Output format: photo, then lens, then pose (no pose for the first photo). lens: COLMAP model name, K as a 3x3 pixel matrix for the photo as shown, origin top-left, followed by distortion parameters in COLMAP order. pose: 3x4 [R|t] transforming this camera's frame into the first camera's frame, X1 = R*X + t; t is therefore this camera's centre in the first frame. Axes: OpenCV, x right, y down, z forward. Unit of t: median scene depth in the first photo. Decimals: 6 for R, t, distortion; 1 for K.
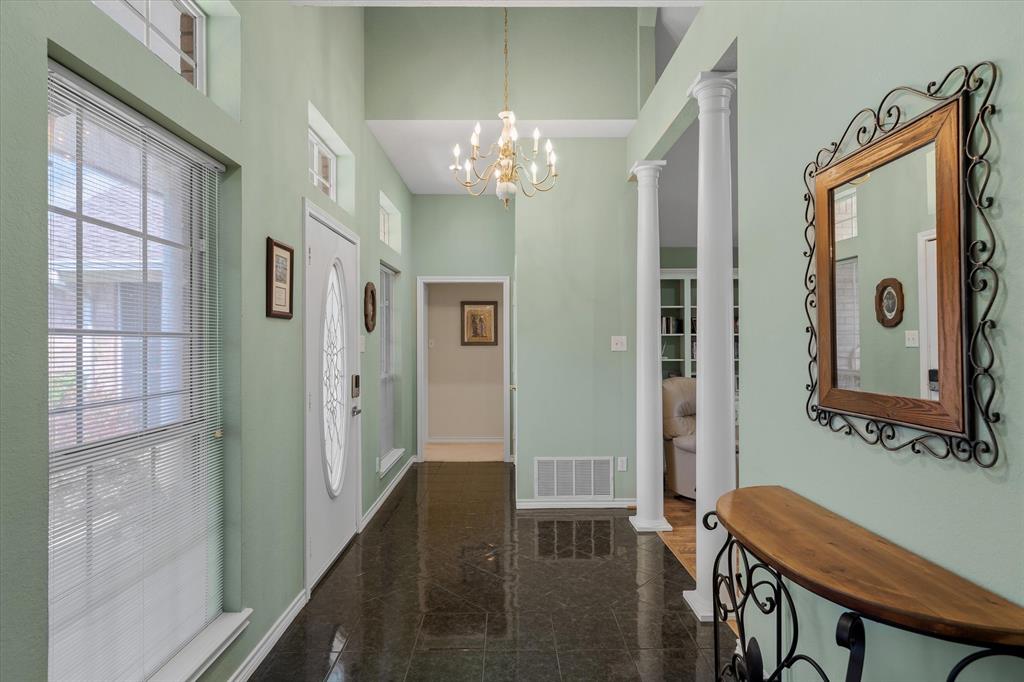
lens RADIAL K [[515.8, 0, 514.2], [0, 515.8, 343.9], [0, 0, 1]] dist [0.001651, 0.000087]
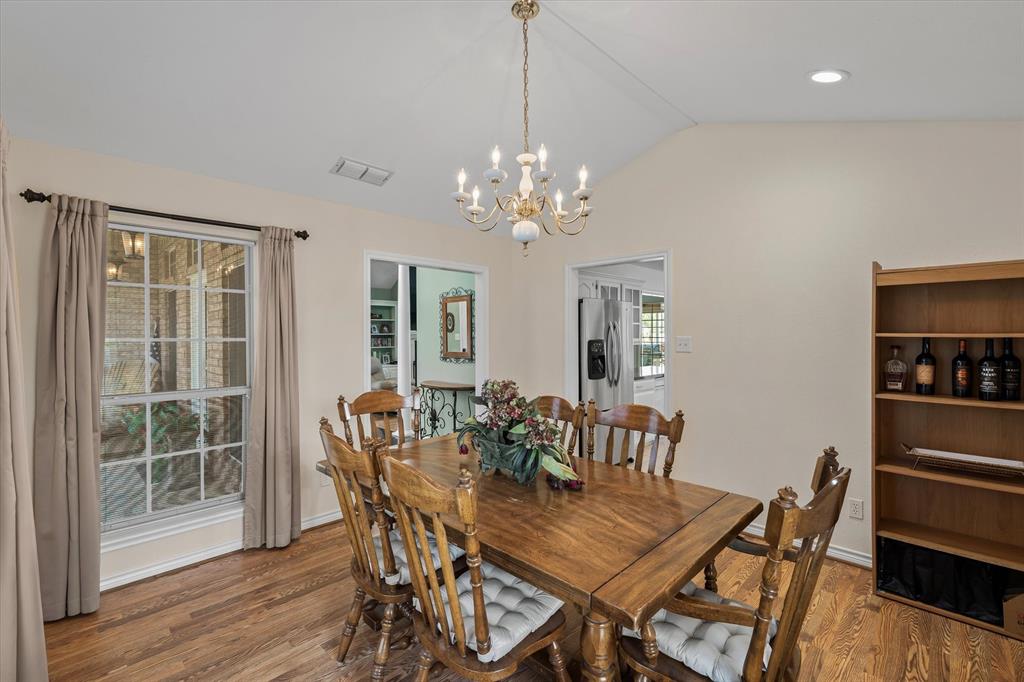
lens RADIAL K [[467.2, 0, 513.5], [0, 467.2, 336.7], [0, 0, 1]] dist [-0.001602, 0.000003]
pose [[0.696885, -0.004027, 0.717171, -1.993203], [0.000652, 0.999987, 0.004981, -0.062146], [-0.717182, -0.003004, 0.696879, -2.341397]]
